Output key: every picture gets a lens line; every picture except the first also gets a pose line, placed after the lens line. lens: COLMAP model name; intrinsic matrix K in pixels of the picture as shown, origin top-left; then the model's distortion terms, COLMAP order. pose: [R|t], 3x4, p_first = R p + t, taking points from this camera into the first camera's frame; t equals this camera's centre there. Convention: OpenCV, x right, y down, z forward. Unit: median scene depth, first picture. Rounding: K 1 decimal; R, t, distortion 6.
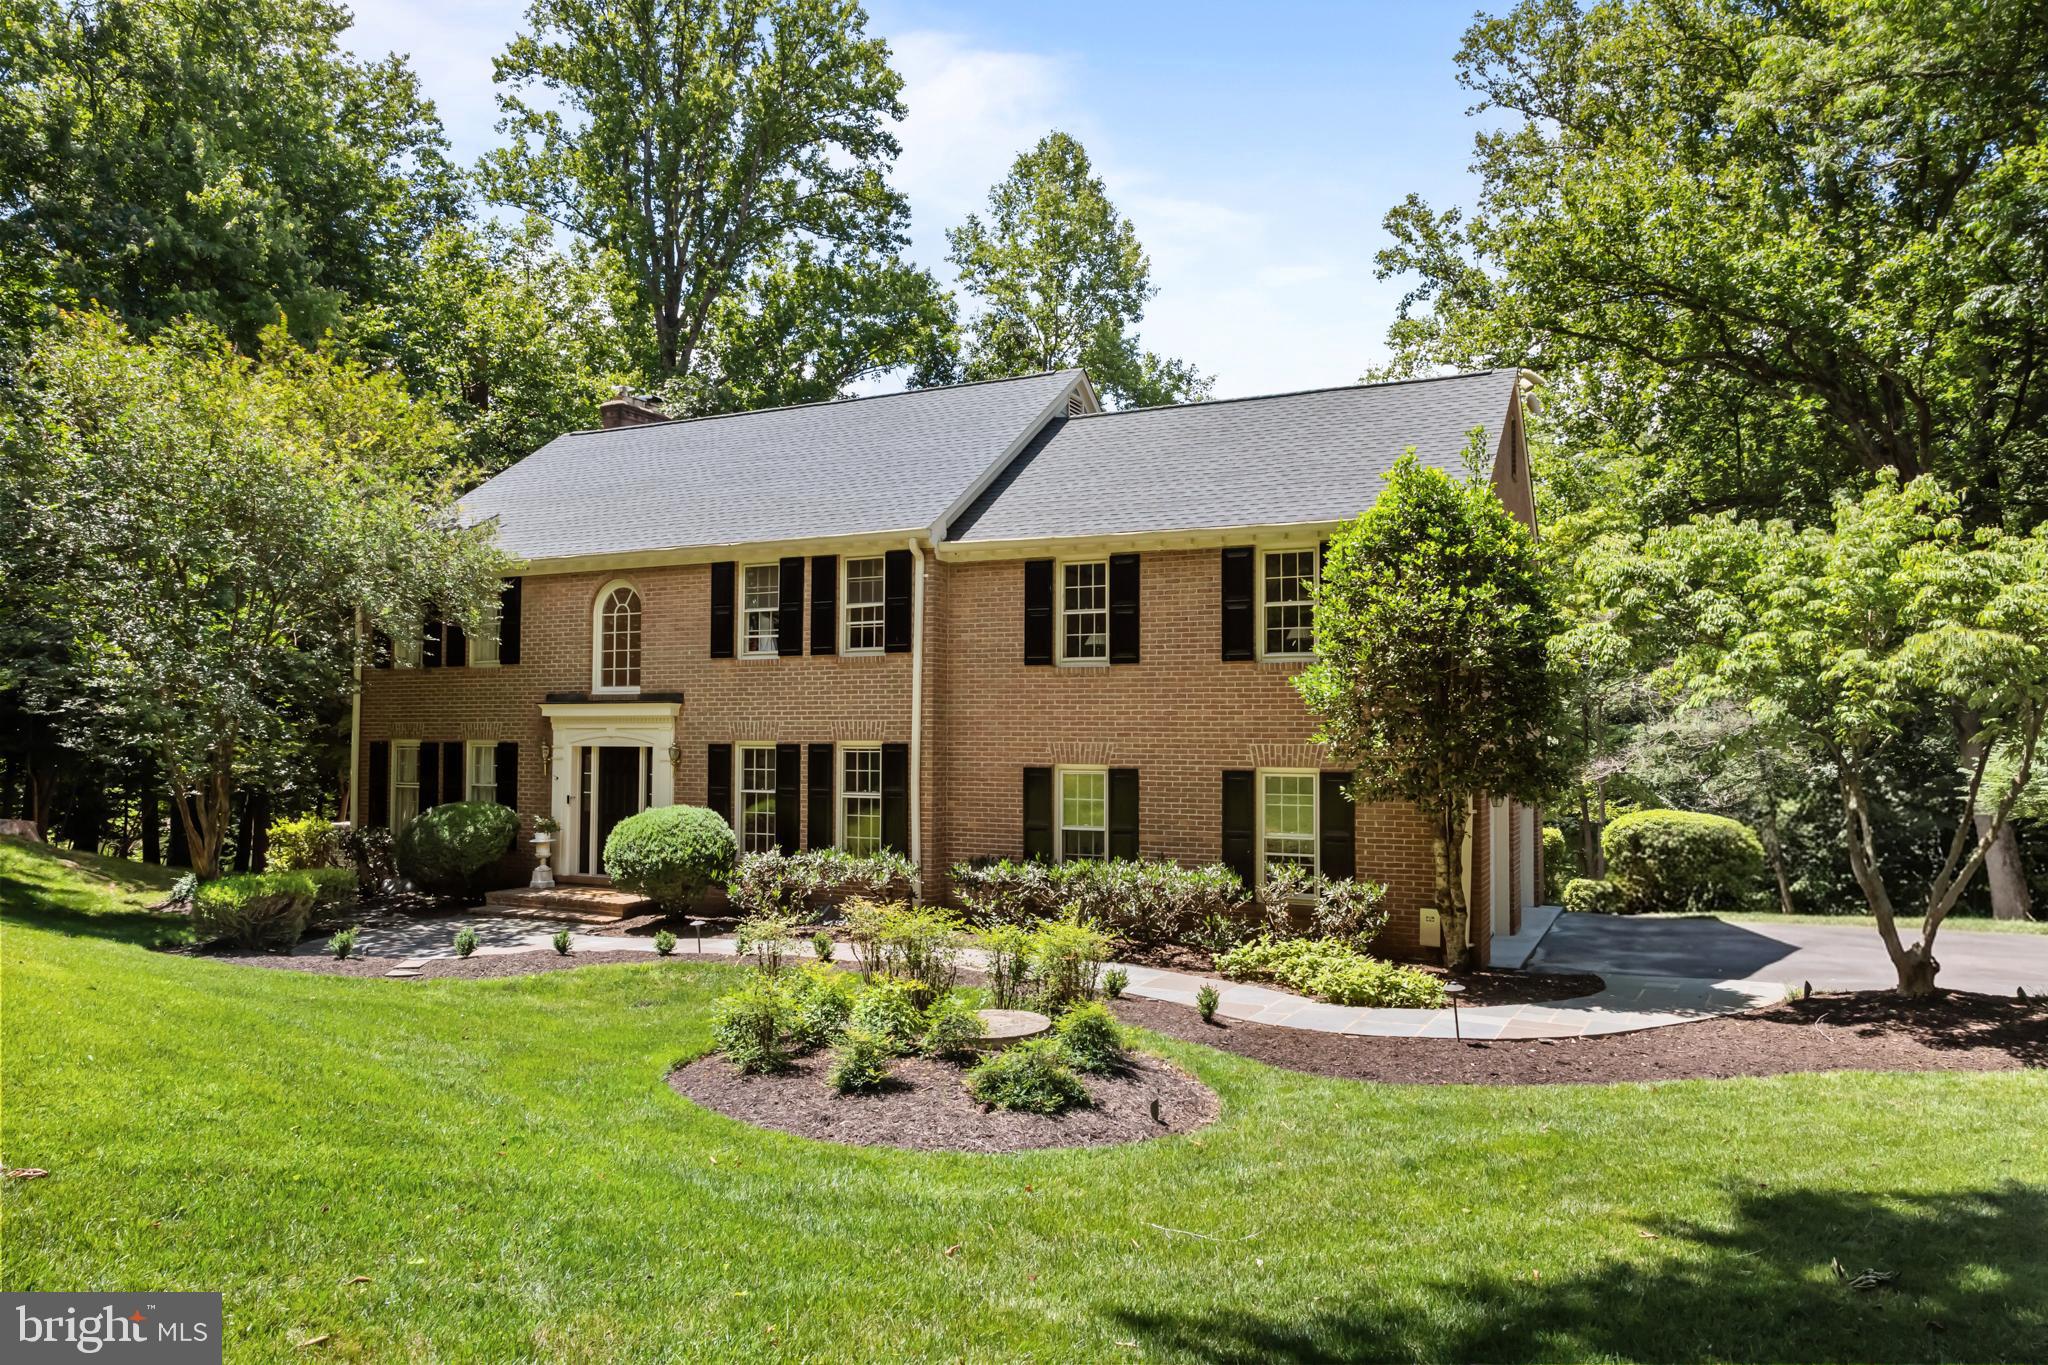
lens RADIAL K [[1395.9, 0, 1059.9], [0, 1395.9, 703.2], [0, 0, 1]] dist [0.003959, -0.000871]
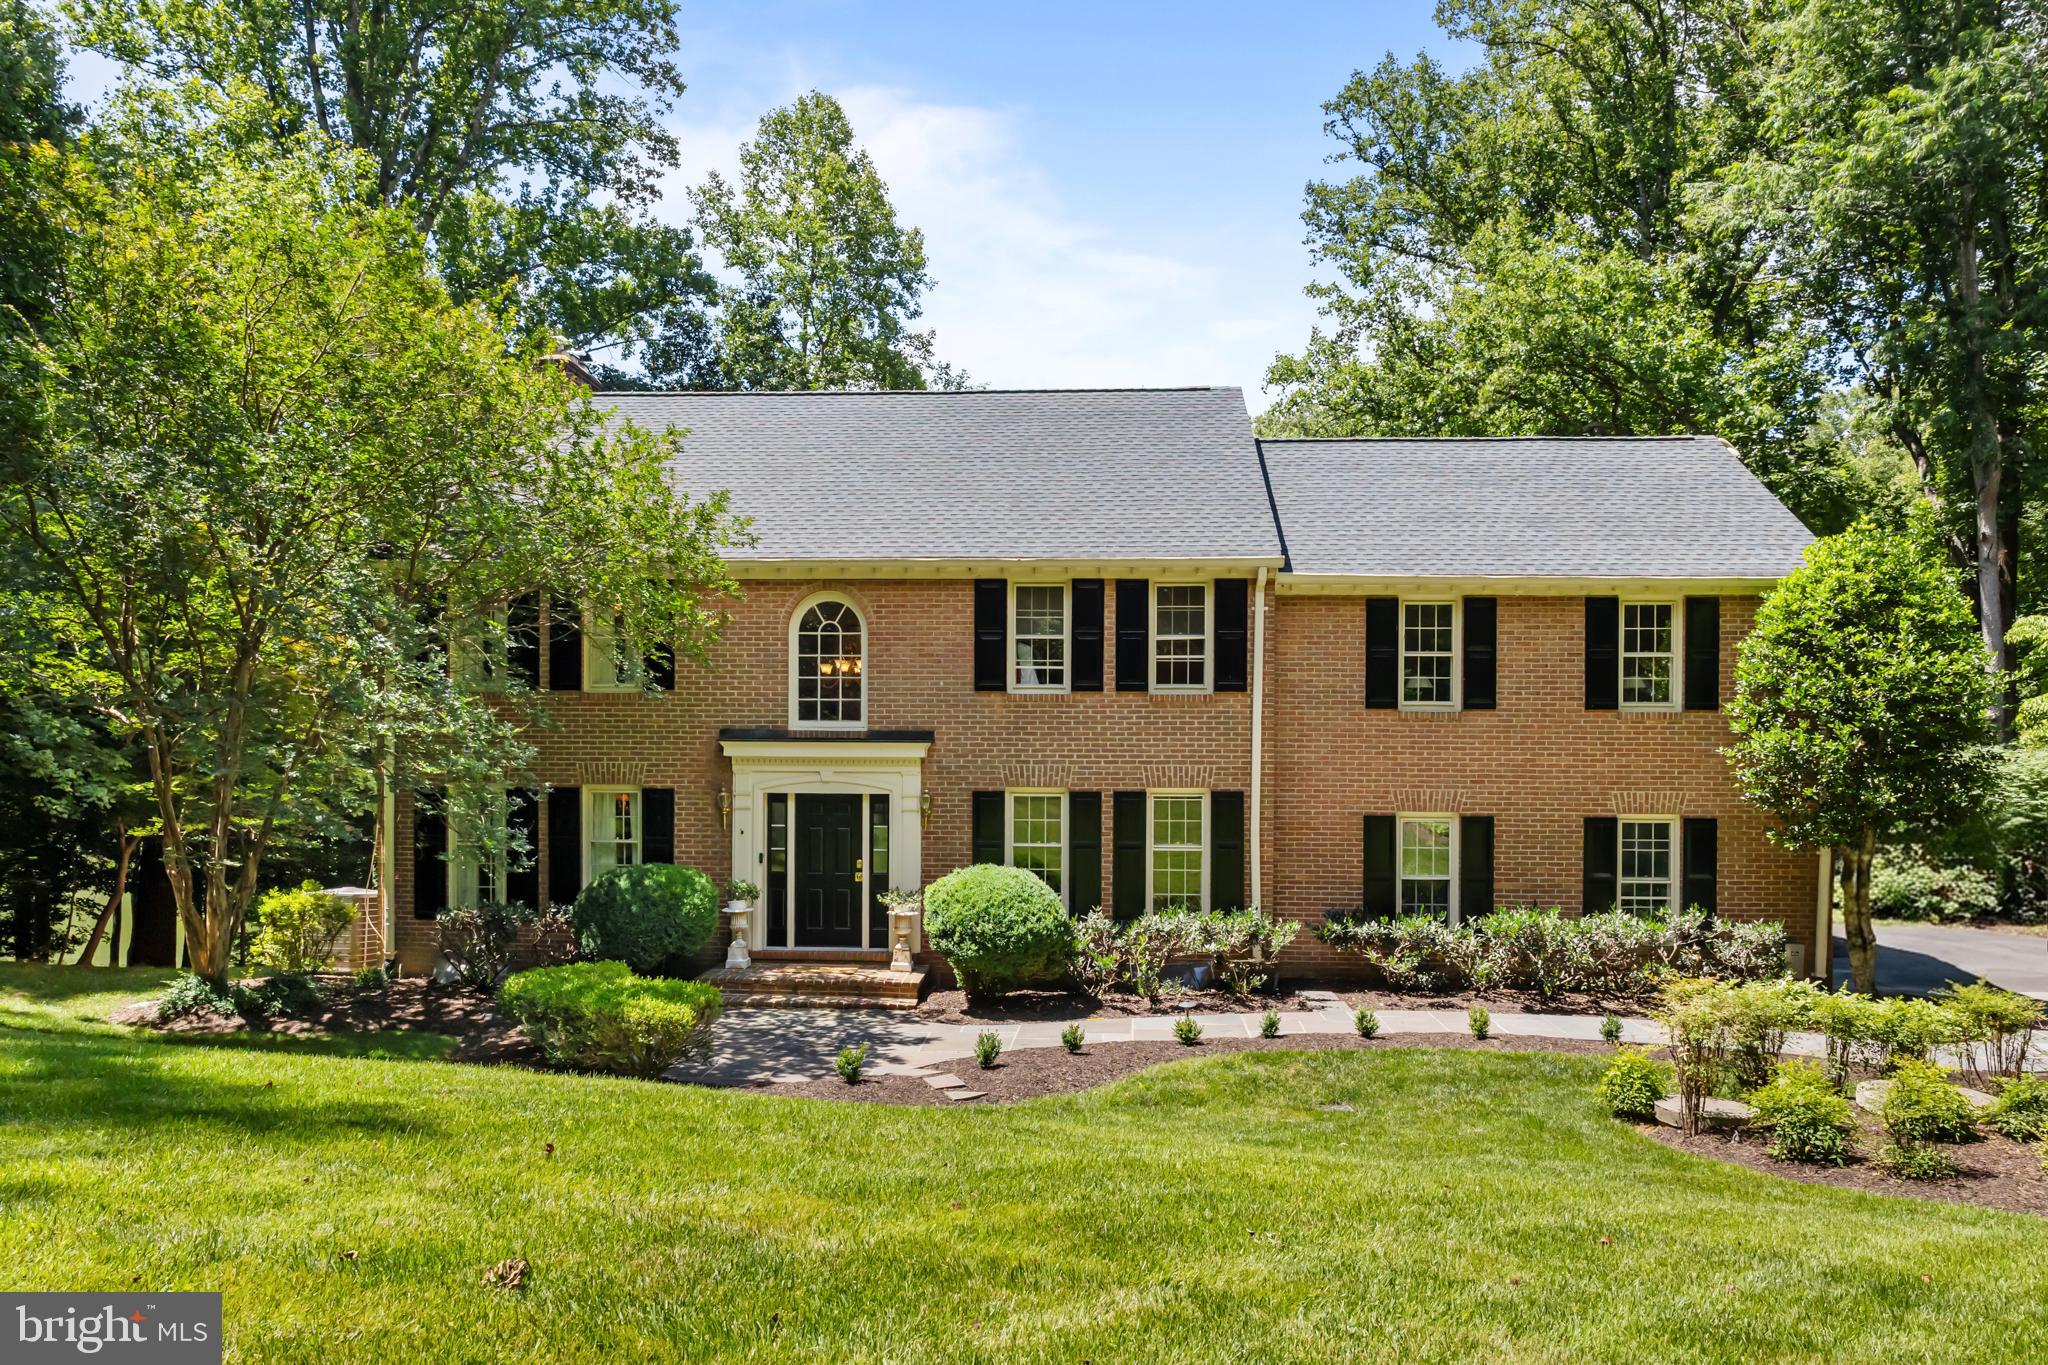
lens RADIAL K [[1440.6, 0, 1020.7], [0, 1440.6, 743.1], [0, 0, 1]] dist [-0.002141, 0.000067]
pose [[0.920544, 0.004710, 0.390611, -0.584112], [-0.013280, 0.999727, 0.019242, -0.018017], [-0.390413, -0.022900, 0.920355, 0.178278]]
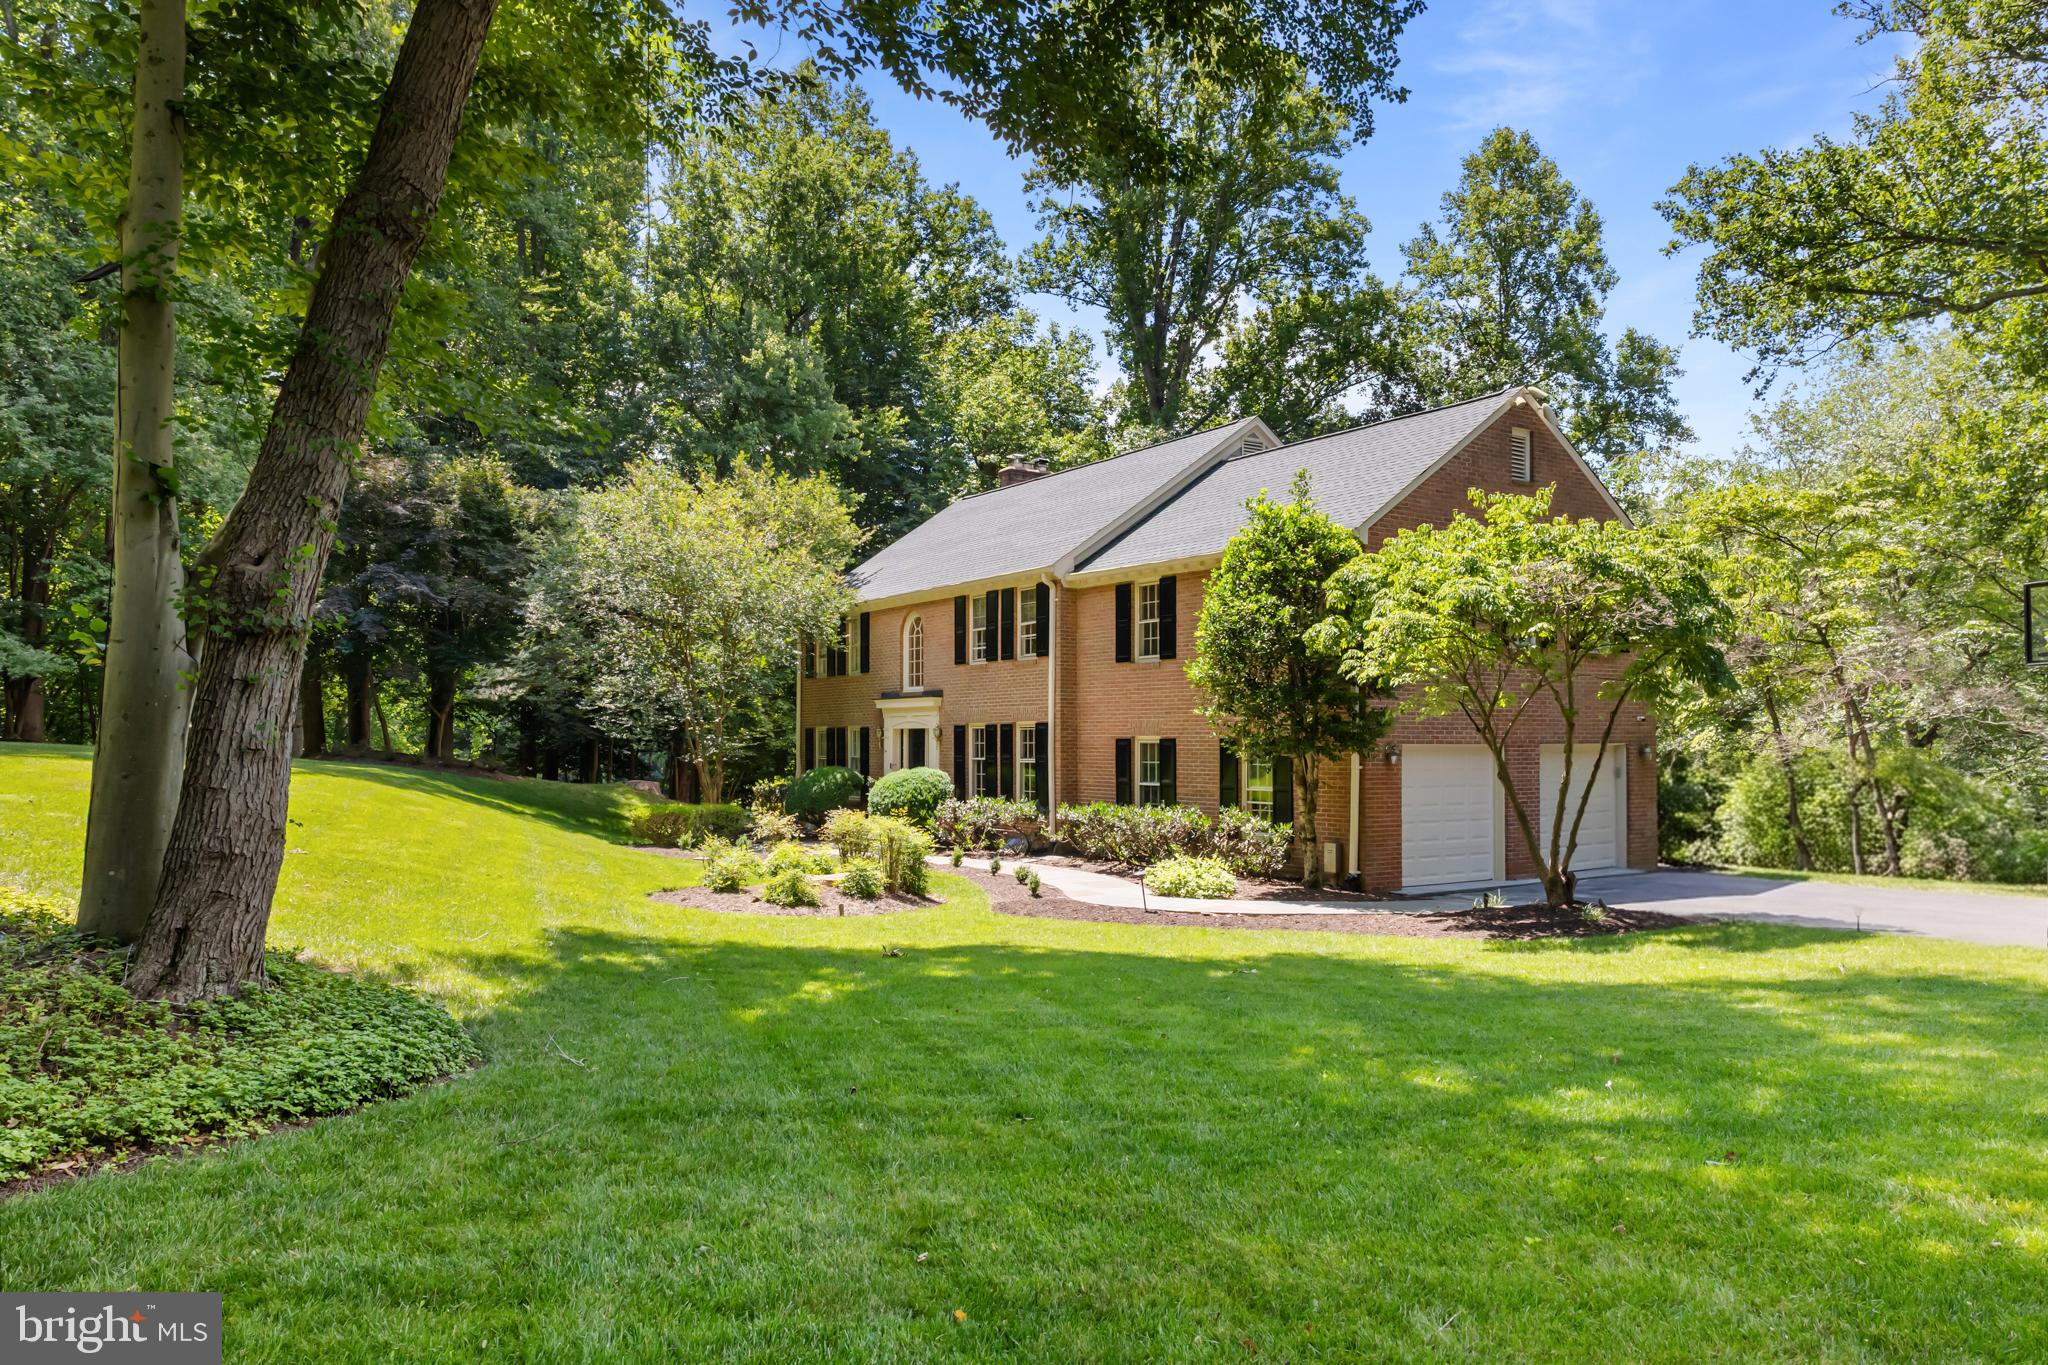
lens RADIAL K [[1440.6, 0, 1020.7], [0, 1440.6, 743.1], [0, 0, 1]] dist [-0.002141, 0.000067]
pose [[0.858048, -0.005267, -0.513542, 0.569897], [0.019553, 0.999557, 0.022417, 0.016150], [0.513197, -0.029276, 0.857771, -0.224576]]
